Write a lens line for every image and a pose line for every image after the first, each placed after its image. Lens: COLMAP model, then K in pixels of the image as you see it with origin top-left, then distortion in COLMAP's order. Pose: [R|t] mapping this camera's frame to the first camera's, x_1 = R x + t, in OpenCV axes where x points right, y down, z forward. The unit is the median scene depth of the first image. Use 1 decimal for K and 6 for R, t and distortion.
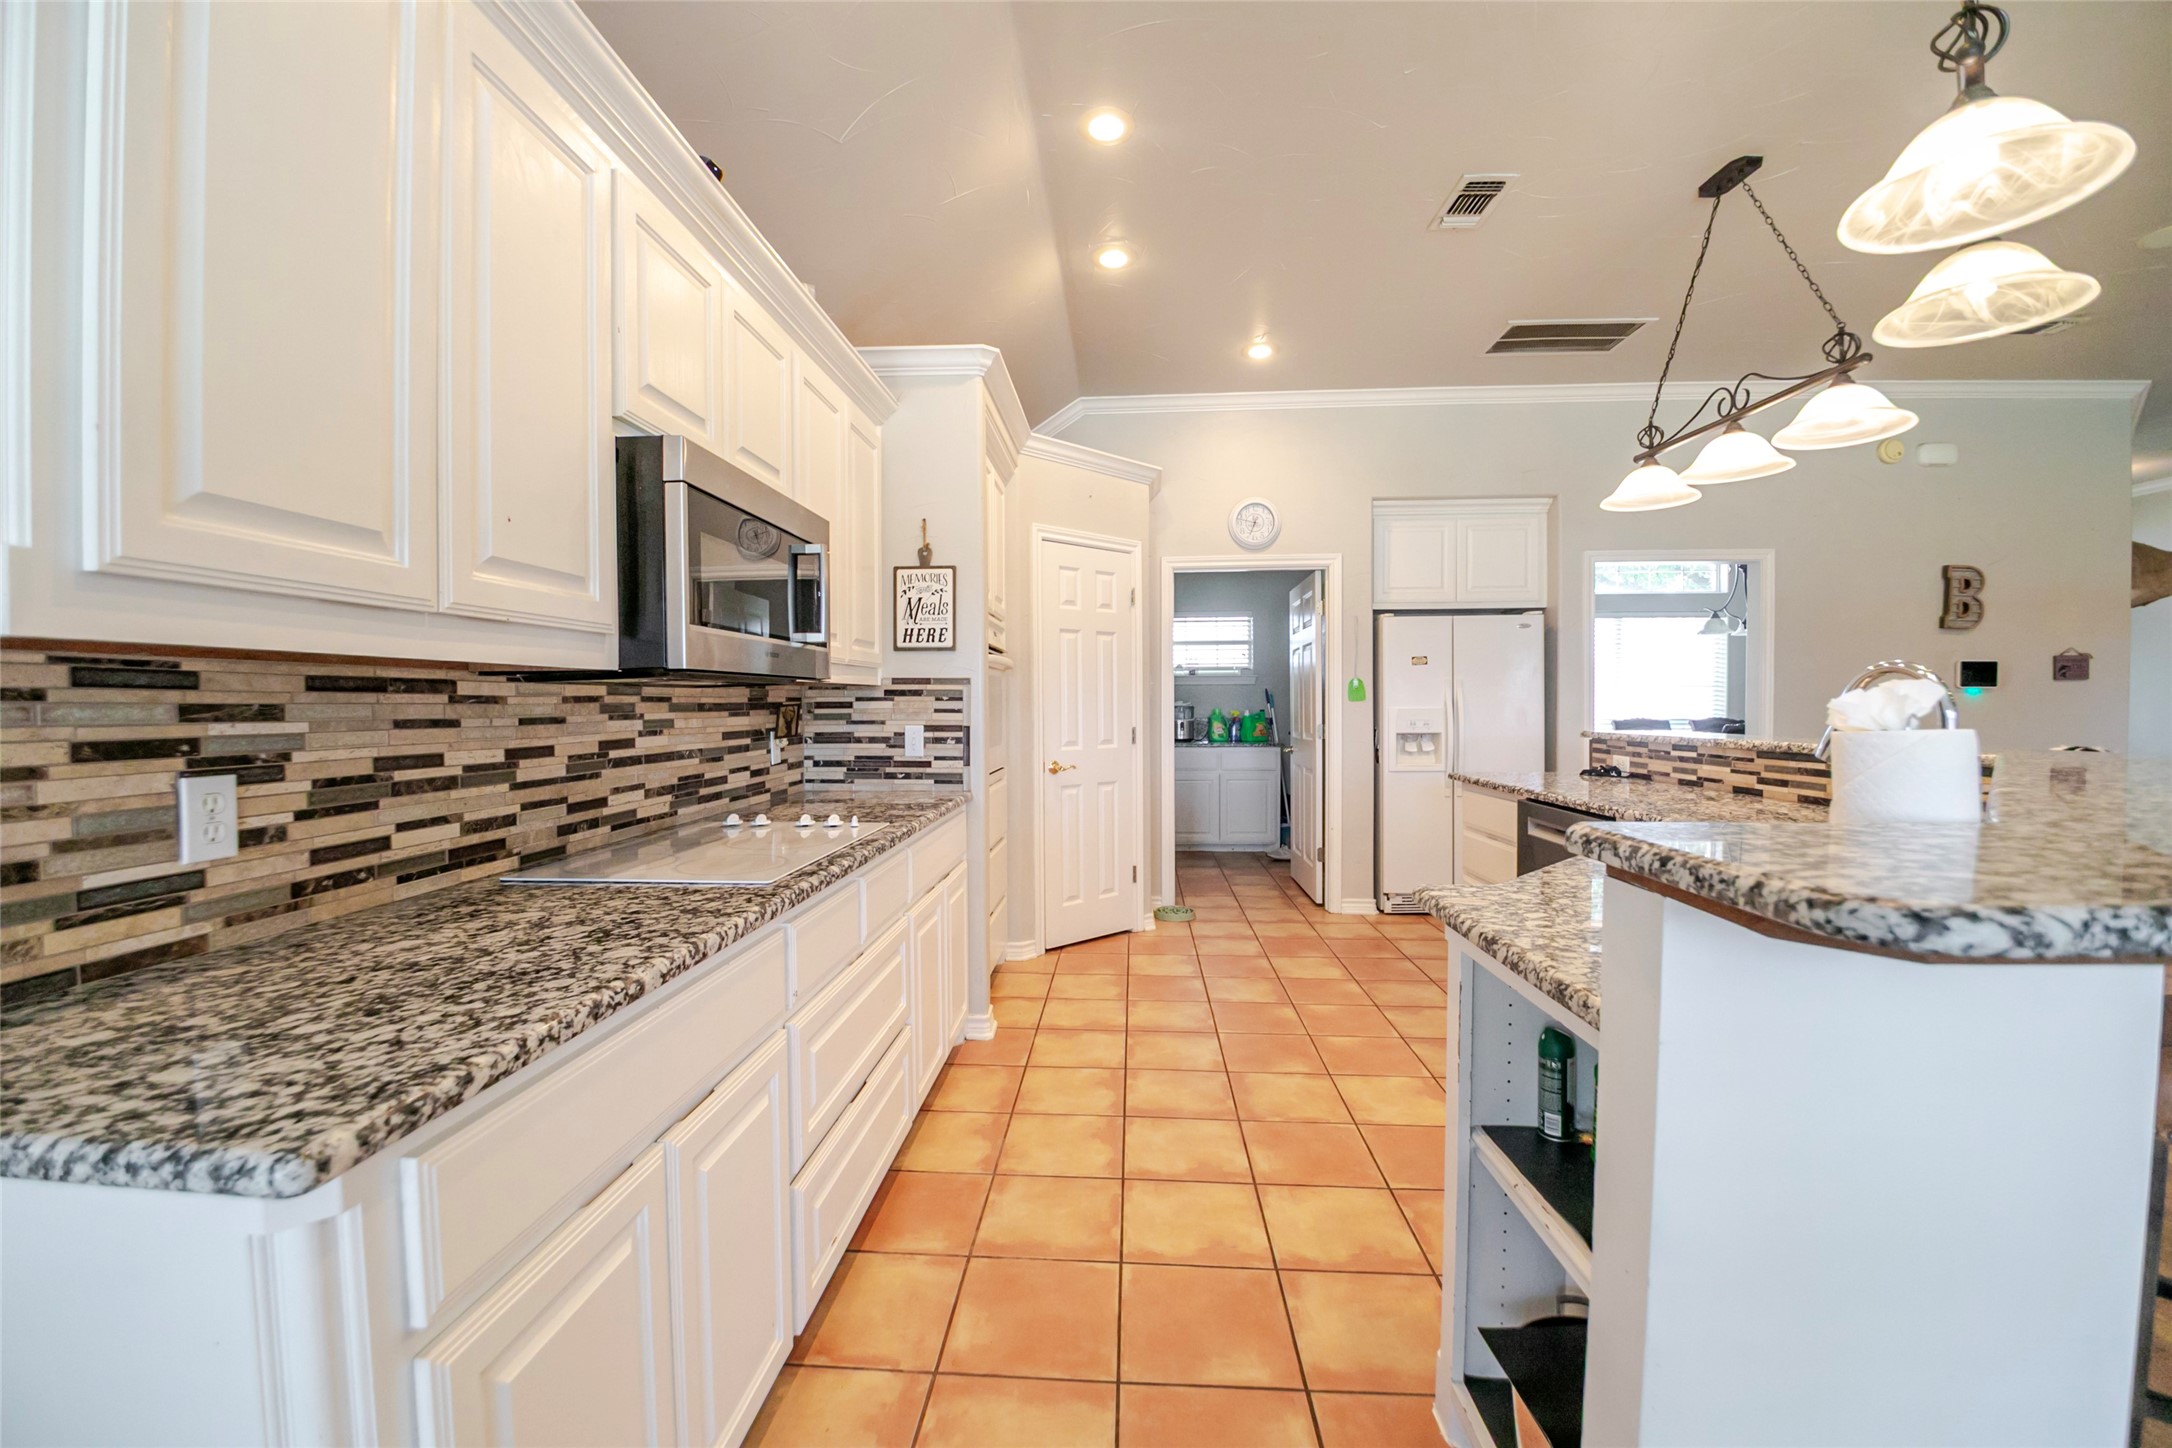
lens RADIAL K [[862.0, 0, 1070.9], [0, 862.0, 728.6], [0, 0, 1]] dist [-0.015025, -0.007041]
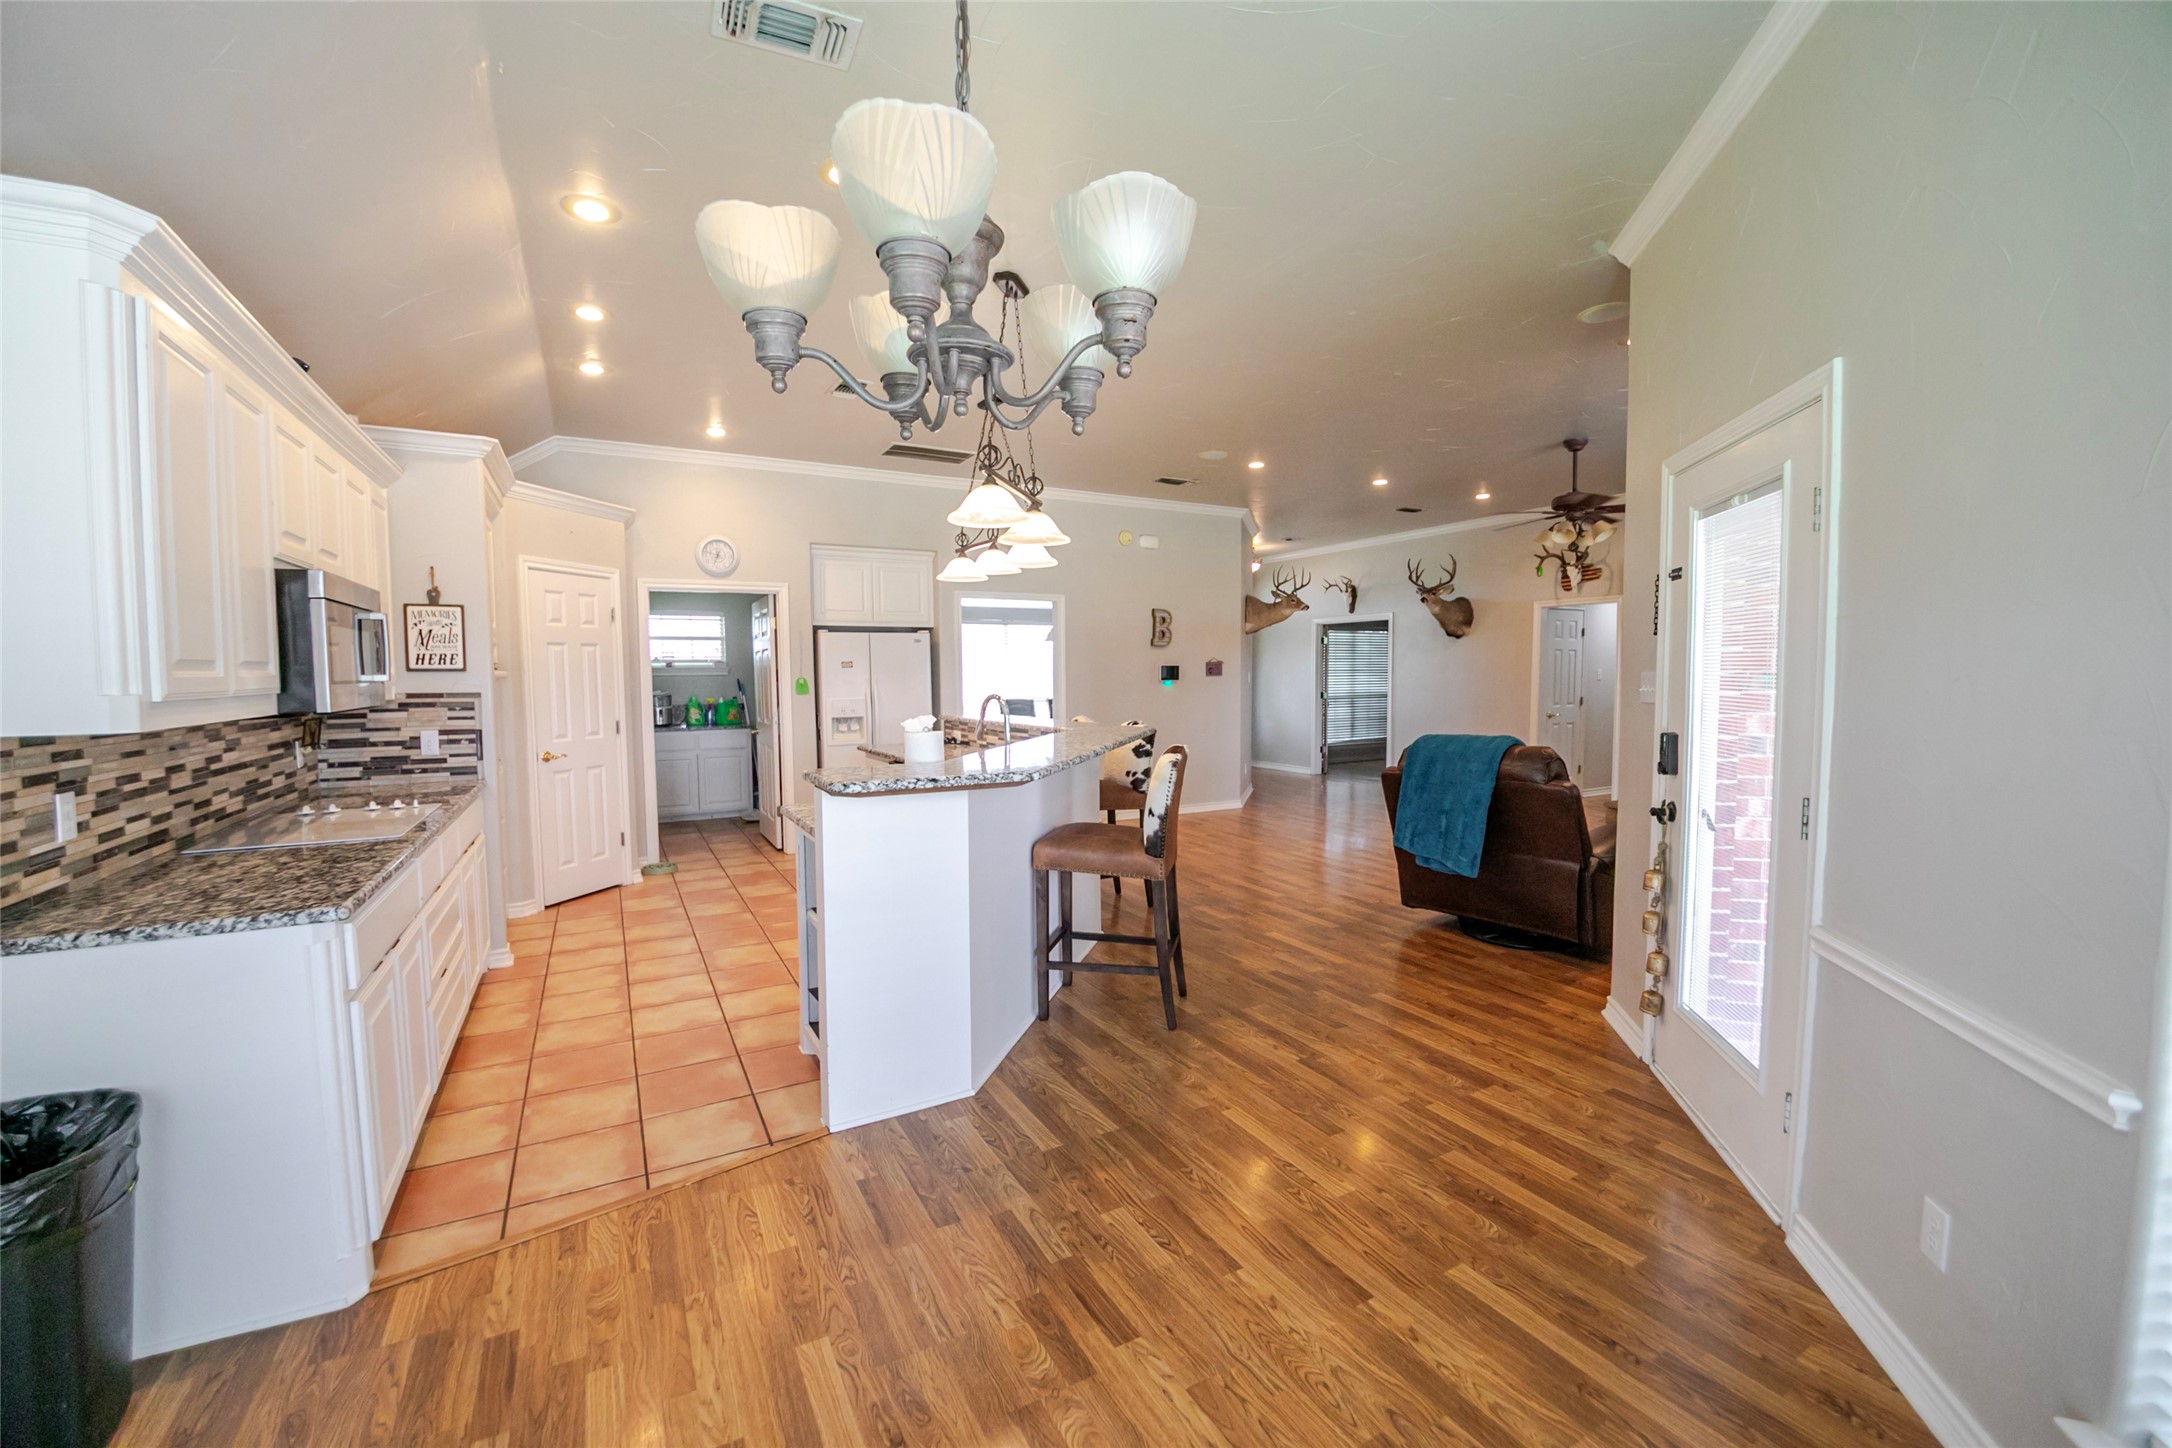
lens RADIAL K [[862.0, 0, 1074.8], [0, 862.0, 723.5], [0, 0, 1]] dist [-0.015025, -0.007041]
pose [[0.838072, -0.034908, 0.544442, -0.068848], [0.020011, 0.999246, 0.033265, -0.036608], [-0.545193, -0.016984, 0.838138, -0.564775]]
